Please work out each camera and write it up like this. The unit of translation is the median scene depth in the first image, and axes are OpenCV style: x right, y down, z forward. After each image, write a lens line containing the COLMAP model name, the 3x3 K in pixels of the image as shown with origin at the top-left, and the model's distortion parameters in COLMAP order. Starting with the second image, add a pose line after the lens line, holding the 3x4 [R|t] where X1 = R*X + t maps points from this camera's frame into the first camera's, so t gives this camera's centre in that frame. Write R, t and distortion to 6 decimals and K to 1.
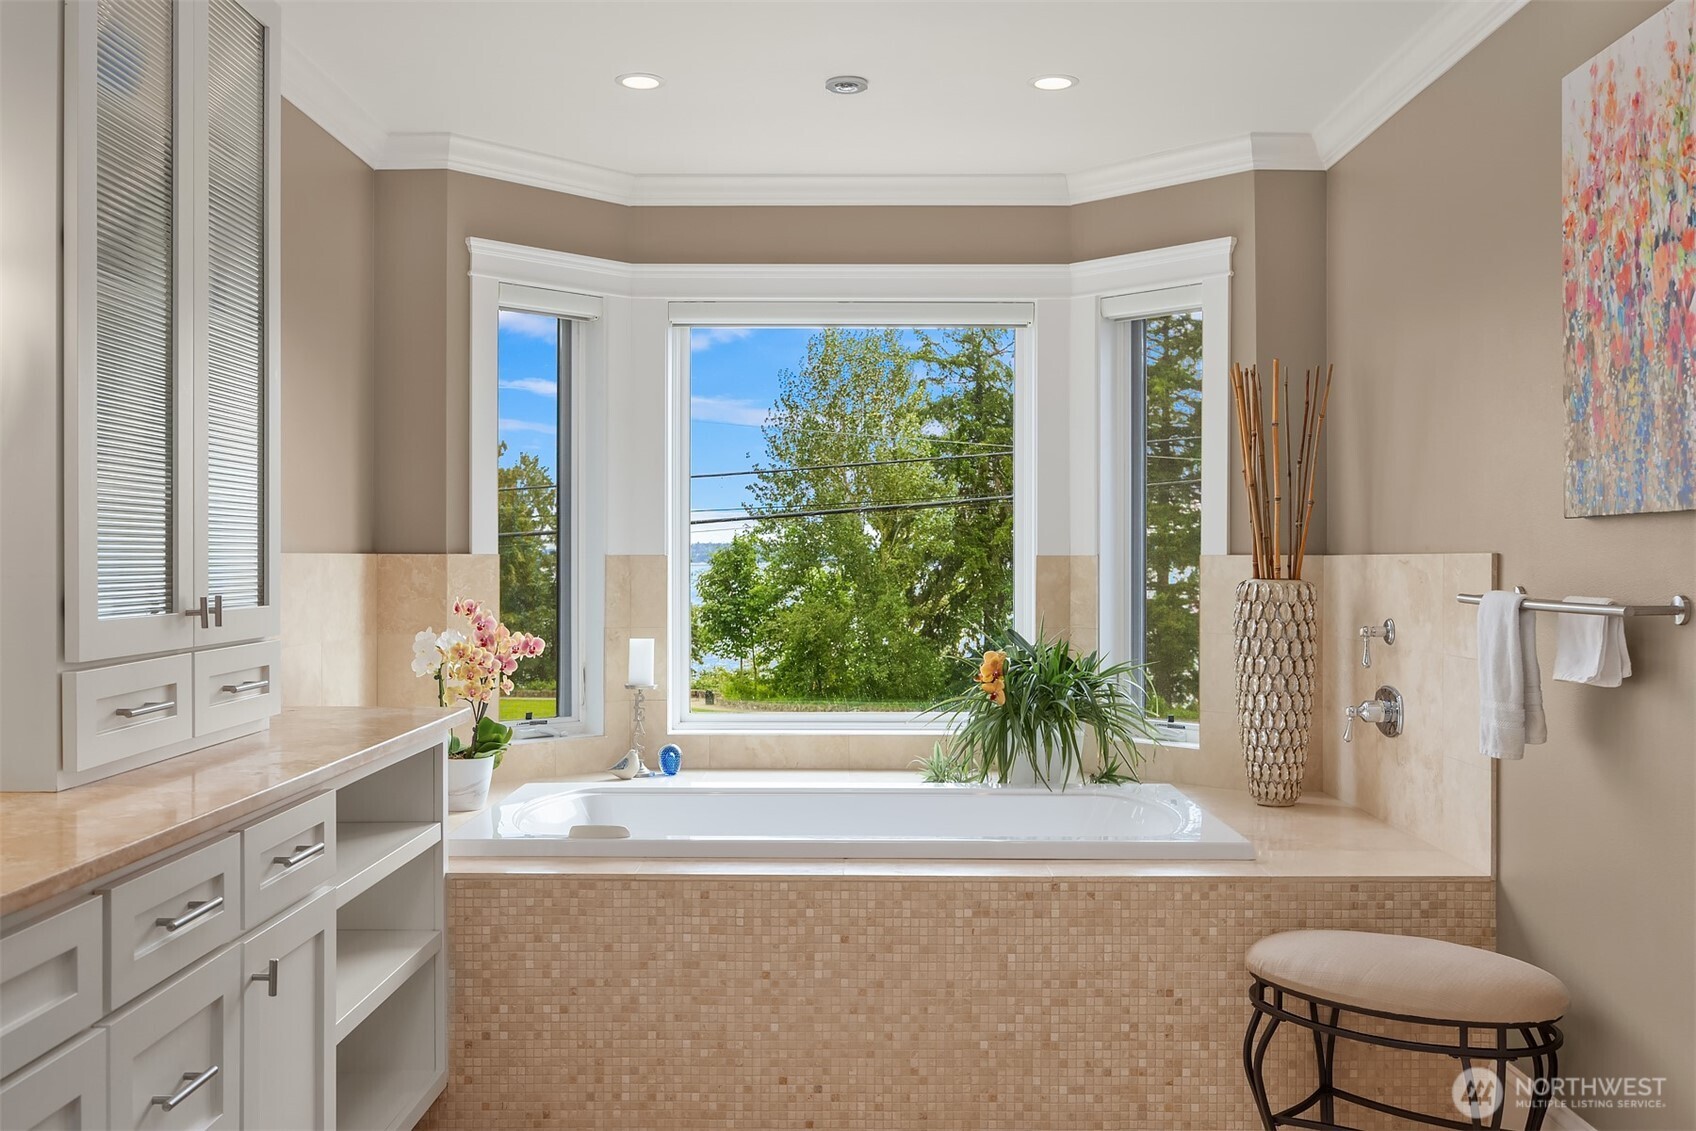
lens RADIAL K [[1585.3, 0, 822.0], [0, 1585.3, 609.6], [0, 0, 1]] dist [0.003695, 0.000000]
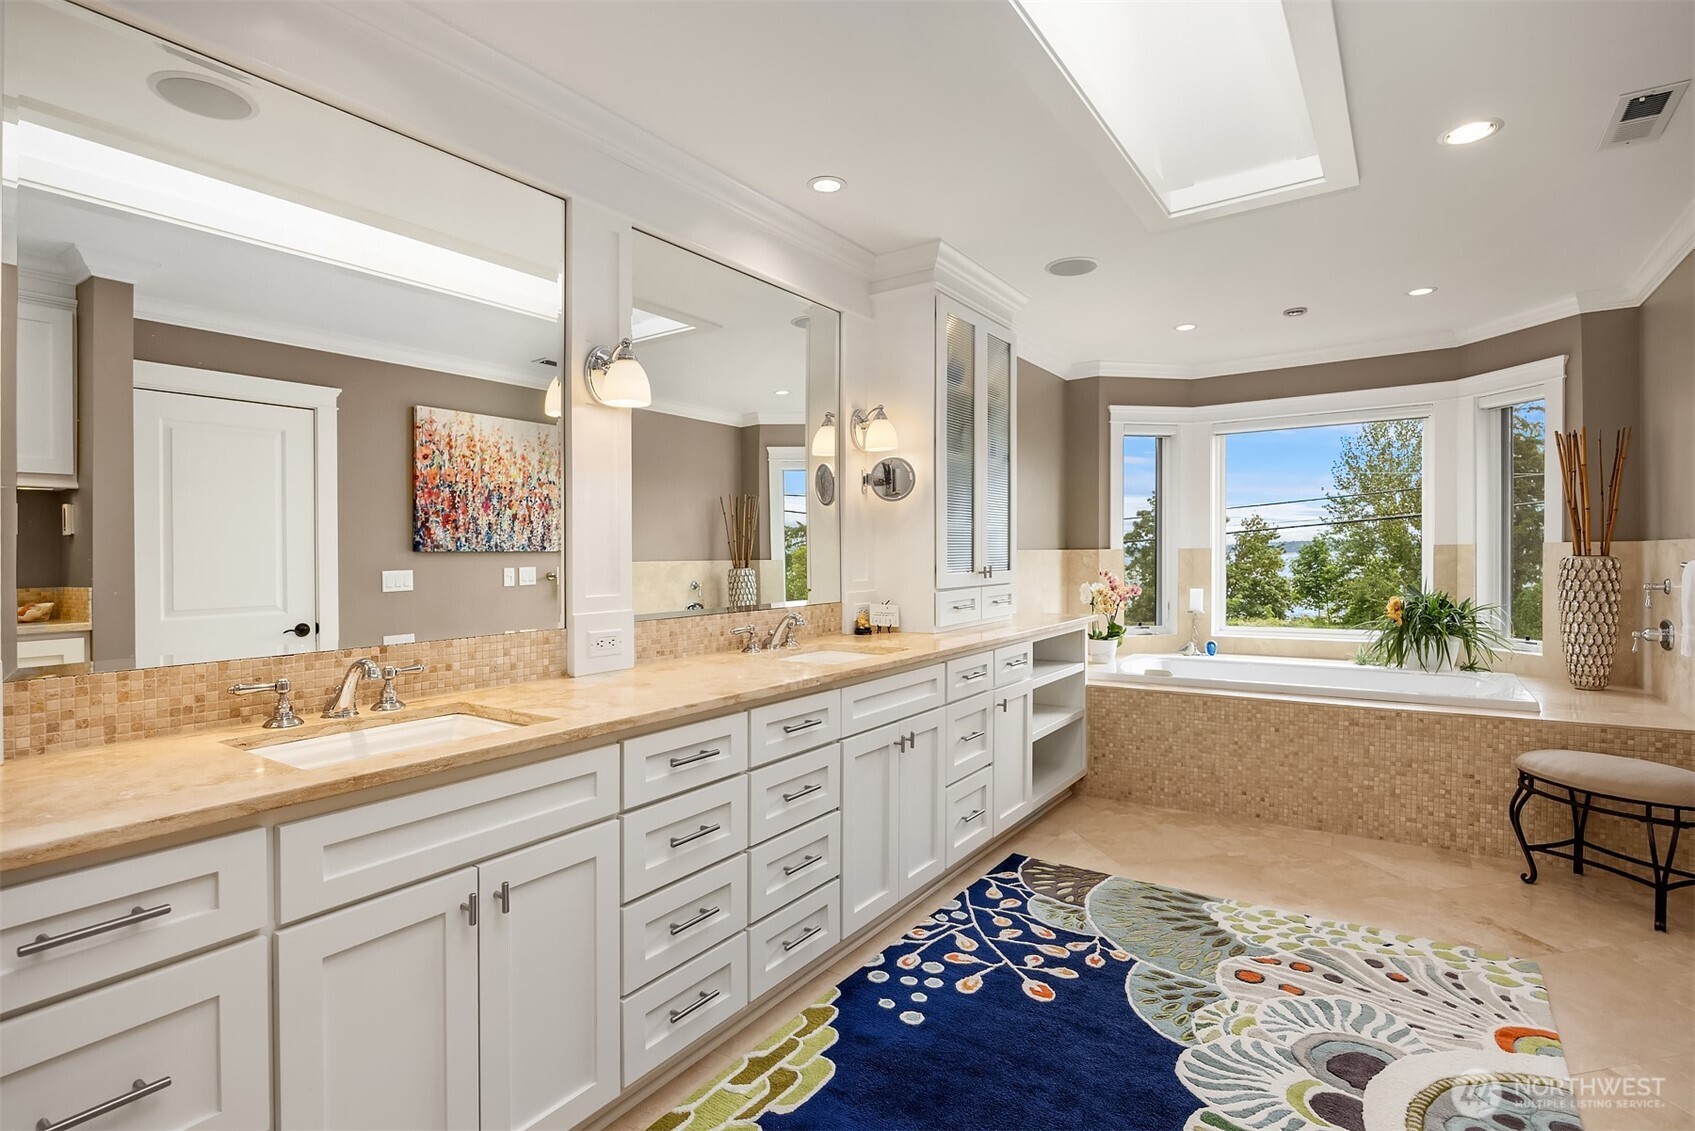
lens RADIAL K [[850.9, 0, 848.3], [0, 850.9, 567.9], [0, 0, 1]] dist [-0.006496, 0.000484]
pose [[0.842631, -0.005007, -0.538469, 0.118765], [-0.002996, 0.999898, -0.013986, 0.009588], [0.538484, 0.013398, 0.842529, -0.209755]]
